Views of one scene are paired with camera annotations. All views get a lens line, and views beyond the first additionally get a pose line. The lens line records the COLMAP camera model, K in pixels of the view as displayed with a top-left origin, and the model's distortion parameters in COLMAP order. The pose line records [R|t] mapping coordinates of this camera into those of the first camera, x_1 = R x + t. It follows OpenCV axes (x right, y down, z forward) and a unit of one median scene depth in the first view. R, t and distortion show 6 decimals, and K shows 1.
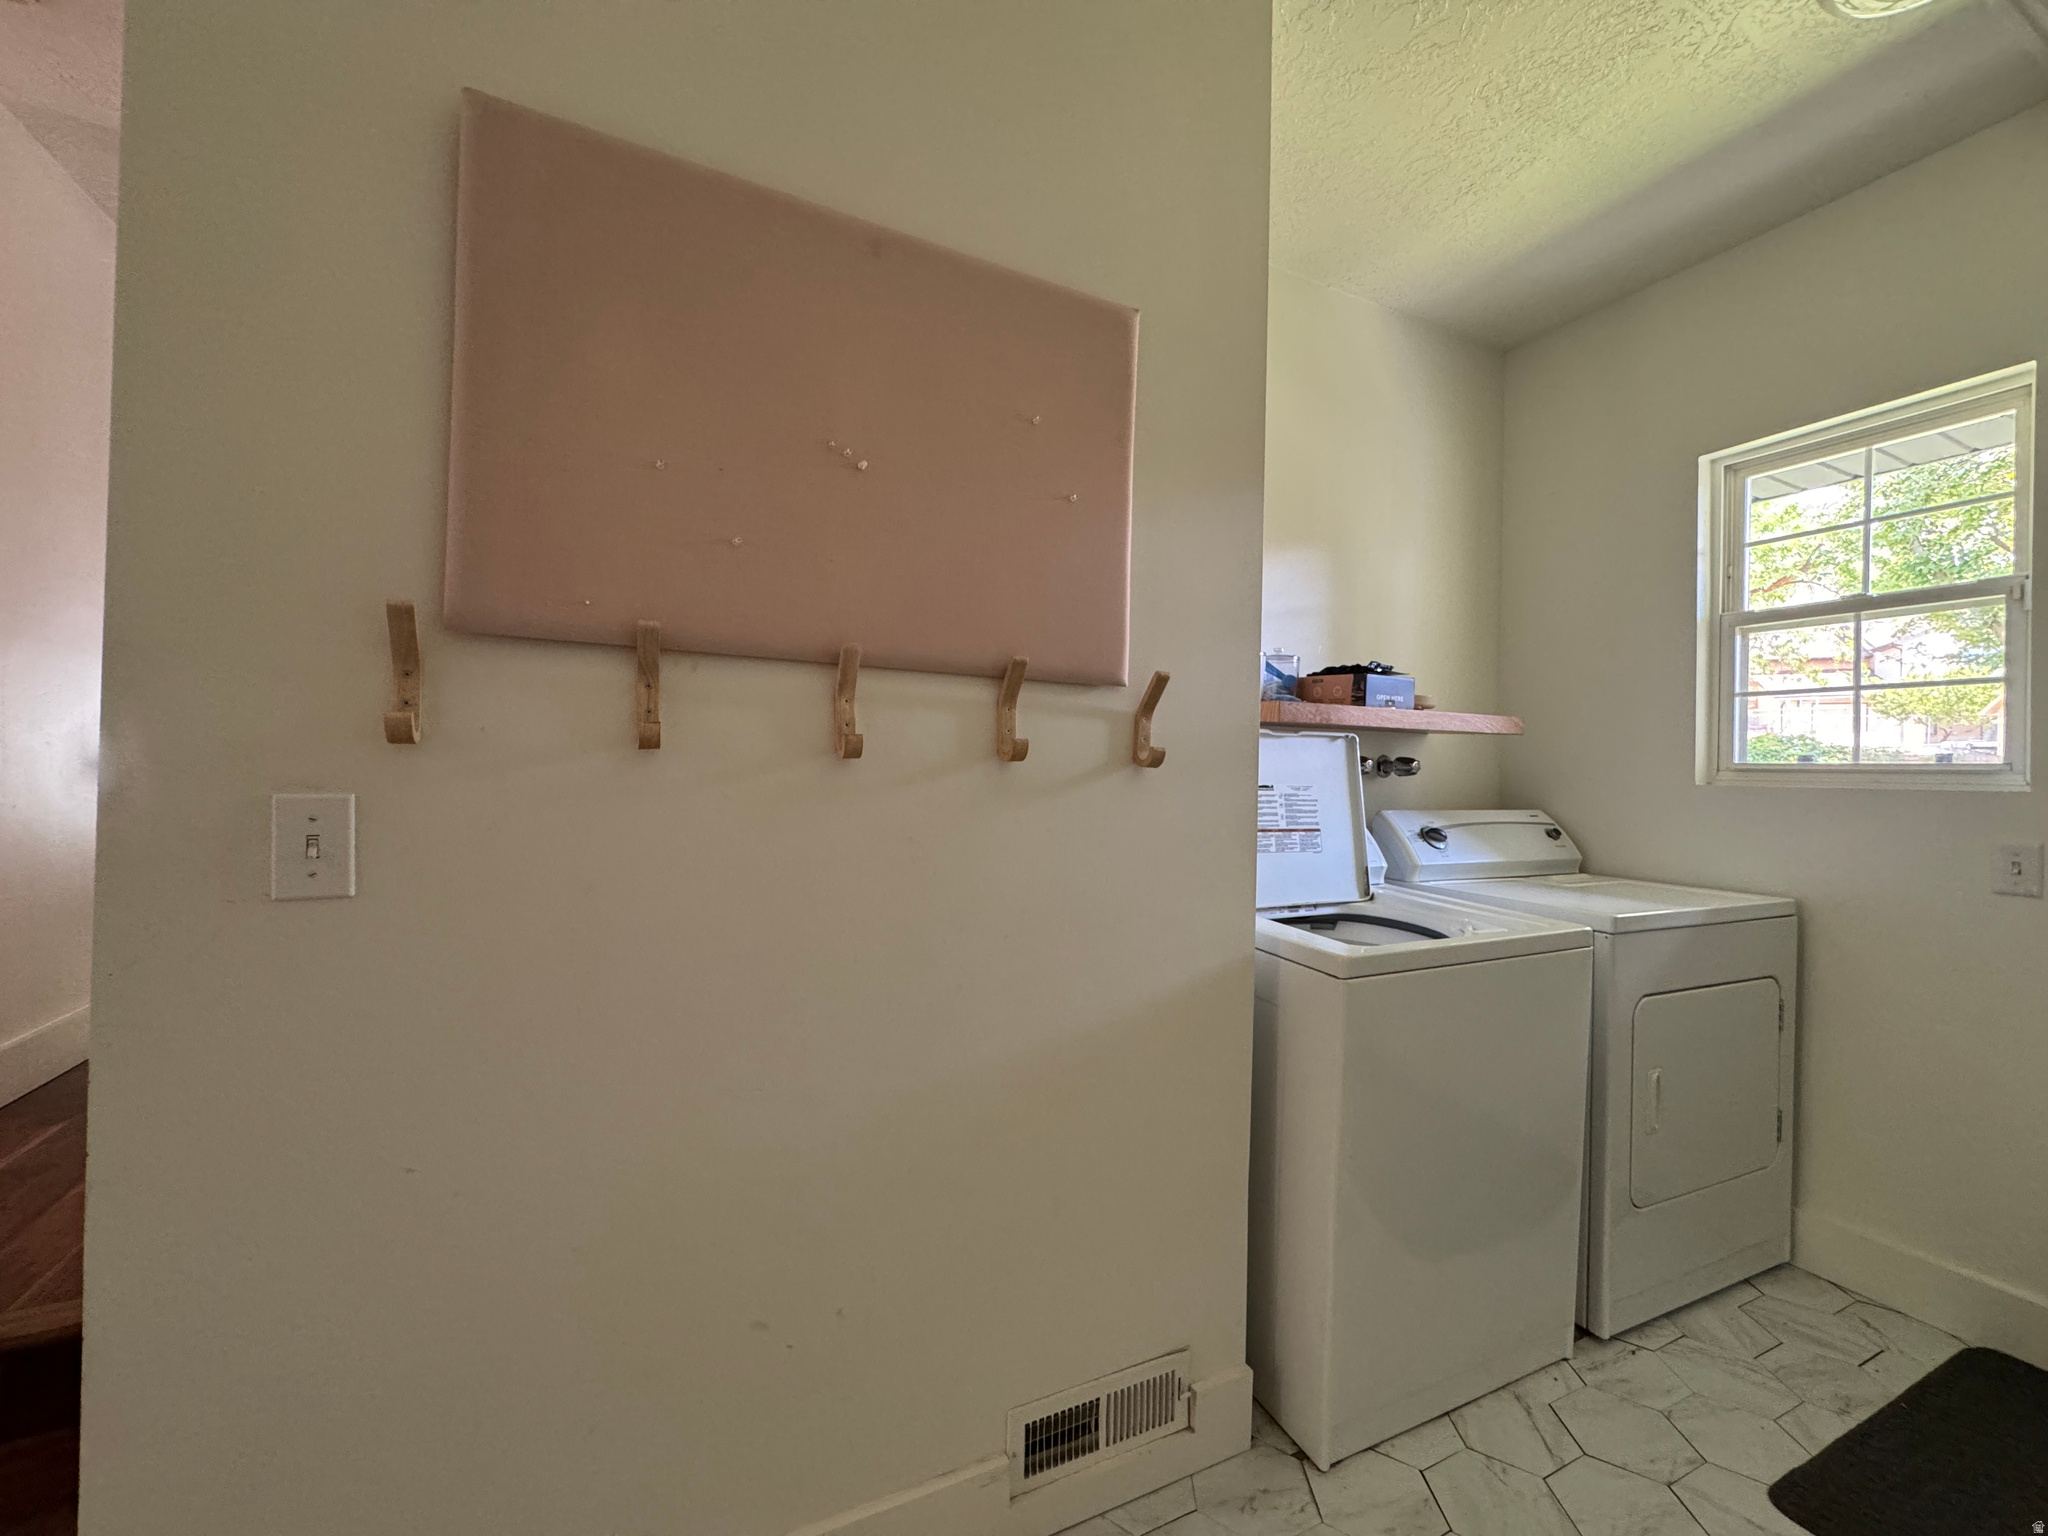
lens RADIAL K [[816.6, 0, 1024.3], [0, 816.6, 767.5], [0, 0, 1]] dist [-0.002623, 0.000029]
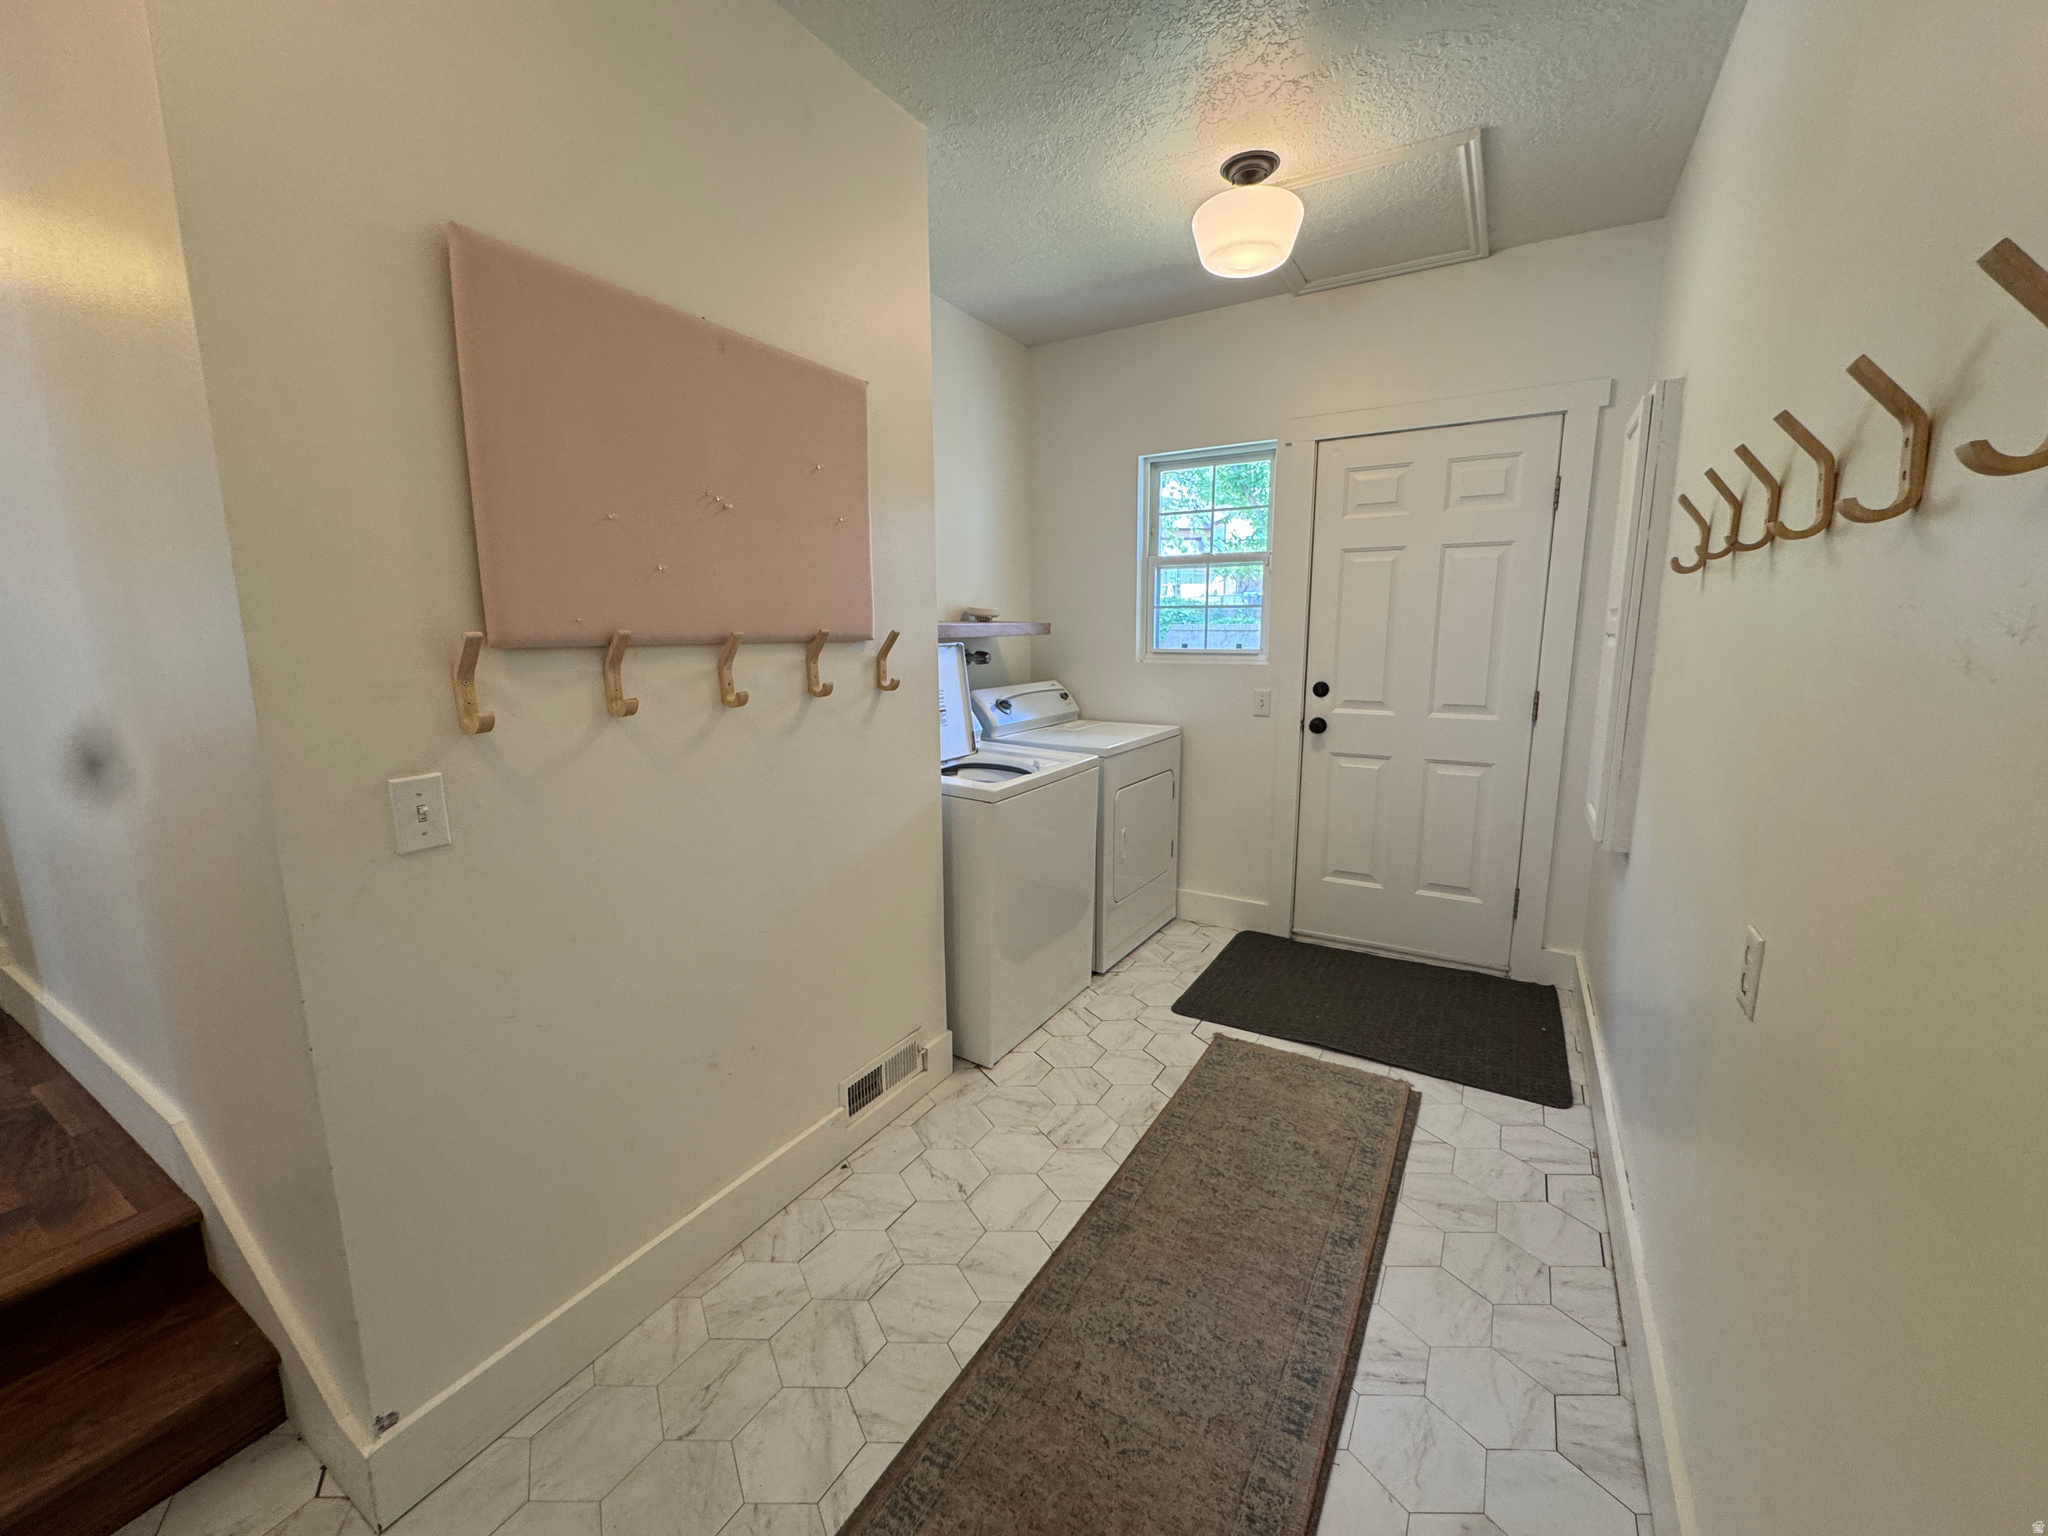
lens RADIAL K [[816.6, 0, 1024.0], [0, 816.6, 760.1], [0, 0, 1]] dist [-0.002623, 0.000029]
pose [[0.832619, -0.114598, 0.541860, -0.405565], [0.018028, 0.983448, 0.180289, -0.120674], [-0.553552, -0.140344, 0.820904, -0.374137]]
